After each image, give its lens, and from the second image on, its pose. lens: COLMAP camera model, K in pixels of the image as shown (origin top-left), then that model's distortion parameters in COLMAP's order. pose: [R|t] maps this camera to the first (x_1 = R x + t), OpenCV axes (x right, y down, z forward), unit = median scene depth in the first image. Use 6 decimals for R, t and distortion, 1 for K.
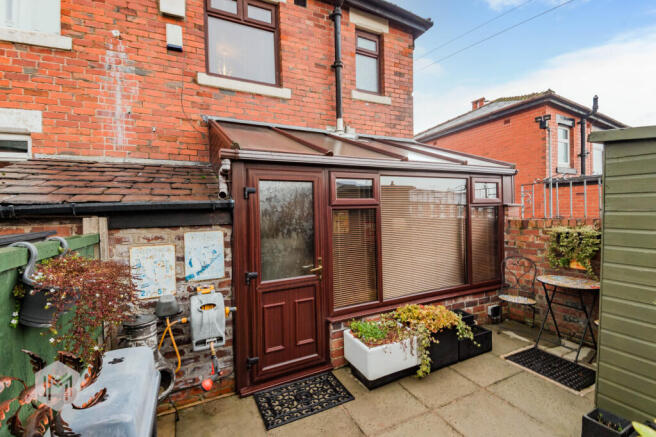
lens RADIAL K [[289.3, 0, 329.3], [0, 289.3, 217.4], [0, 0, 1]] dist [0.060550, -0.051868]
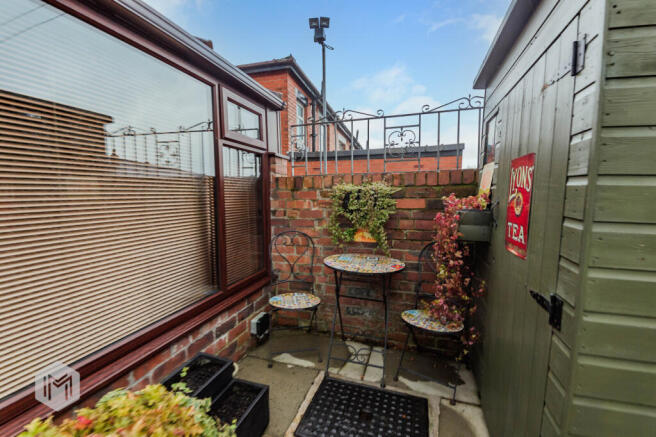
lens RADIAL K [[289.3, 0, 329.3], [0, 289.3, 217.4], [0, 0, 1]] dist [0.060550, -0.051868]
pose [[0.676494, -0.045130, 0.735064, 0.227399], [-0.002438, 0.997978, 0.063516, 0.059604], [-0.736444, -0.044760, 0.675016, 0.506509]]
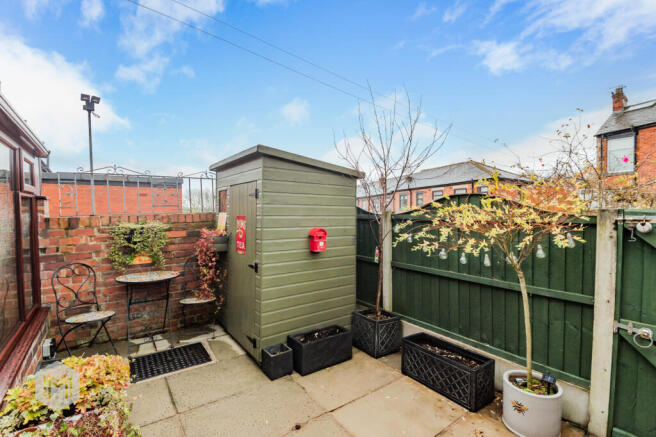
lens RADIAL K [[289.3, 0, 329.3], [0, 289.3, 217.4], [0, 0, 1]] dist [0.060550, -0.051868]
pose [[-0.199582, -0.007328, 0.979854, -0.249843], [0.020662, 0.999718, 0.011685, 0.013667], [-0.979663, 0.022578, -0.199375, 0.489986]]
